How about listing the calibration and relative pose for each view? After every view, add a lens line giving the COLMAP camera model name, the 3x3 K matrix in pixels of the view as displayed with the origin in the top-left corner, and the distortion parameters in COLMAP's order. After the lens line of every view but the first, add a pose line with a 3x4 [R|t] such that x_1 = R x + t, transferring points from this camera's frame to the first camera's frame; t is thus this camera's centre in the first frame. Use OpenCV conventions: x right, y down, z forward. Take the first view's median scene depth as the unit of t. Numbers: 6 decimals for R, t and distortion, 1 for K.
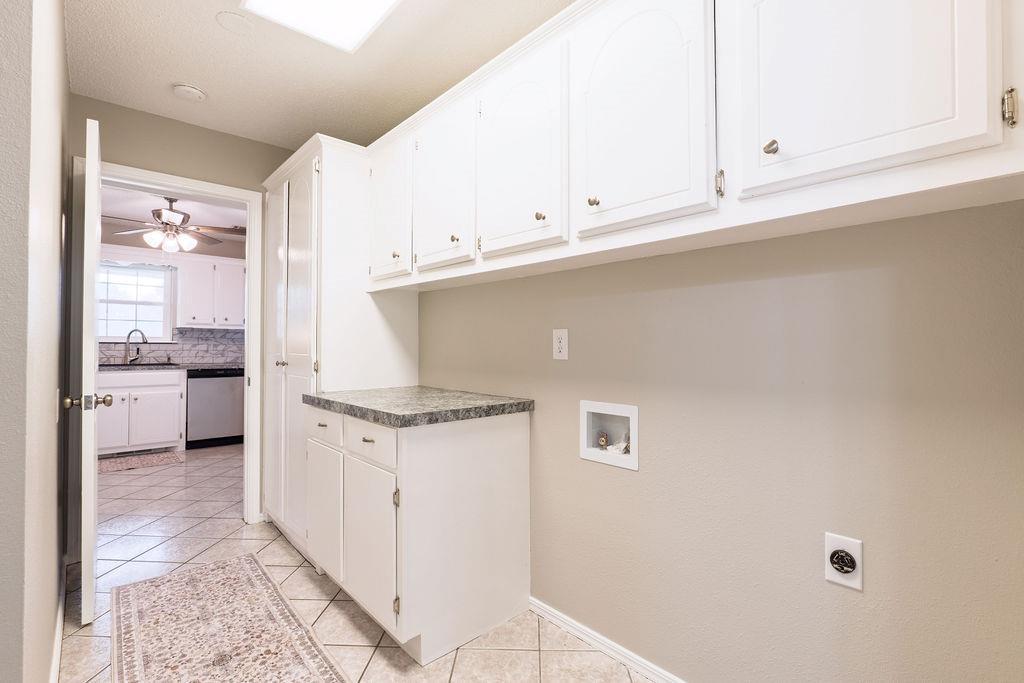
lens RADIAL K [[469.4, 0, 511.6], [0, 469.4, 339.8], [0, 0, 1]] dist [-0.006119, -0.000108]
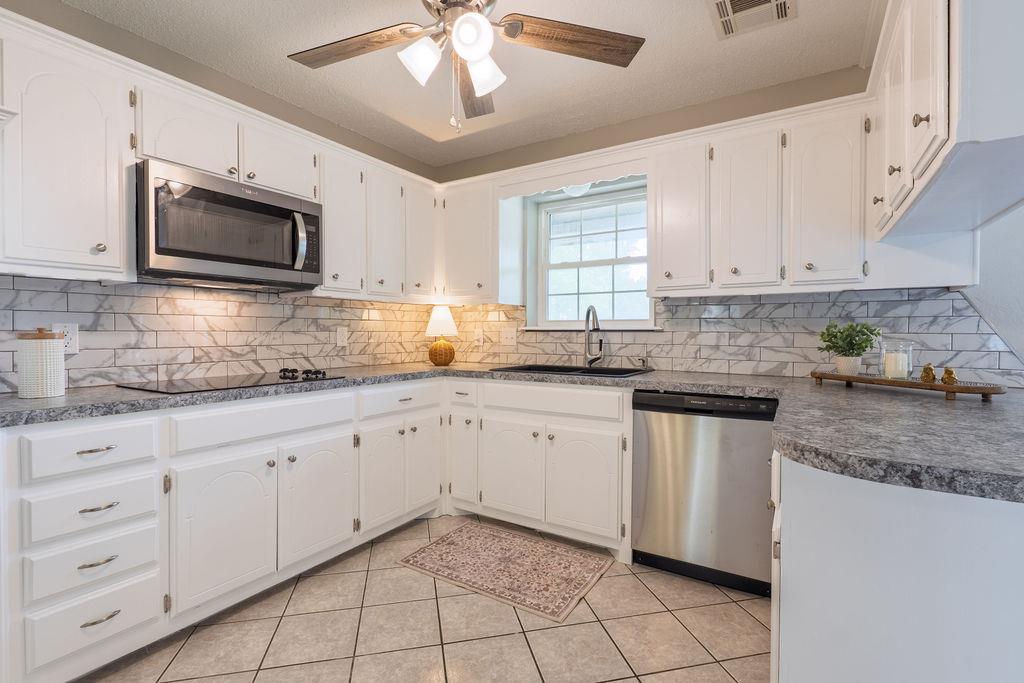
lens RADIAL K [[469.4, 0, 511.6], [0, 469.4, 339.8], [0, 0, 1]] dist [-0.006119, -0.000108]
pose [[0.265696, 0.011258, -0.963991, -0.281978], [0.014403, 0.999774, 0.015646, 0.007467], [0.963949, -0.018041, 0.265474, 0.746989]]
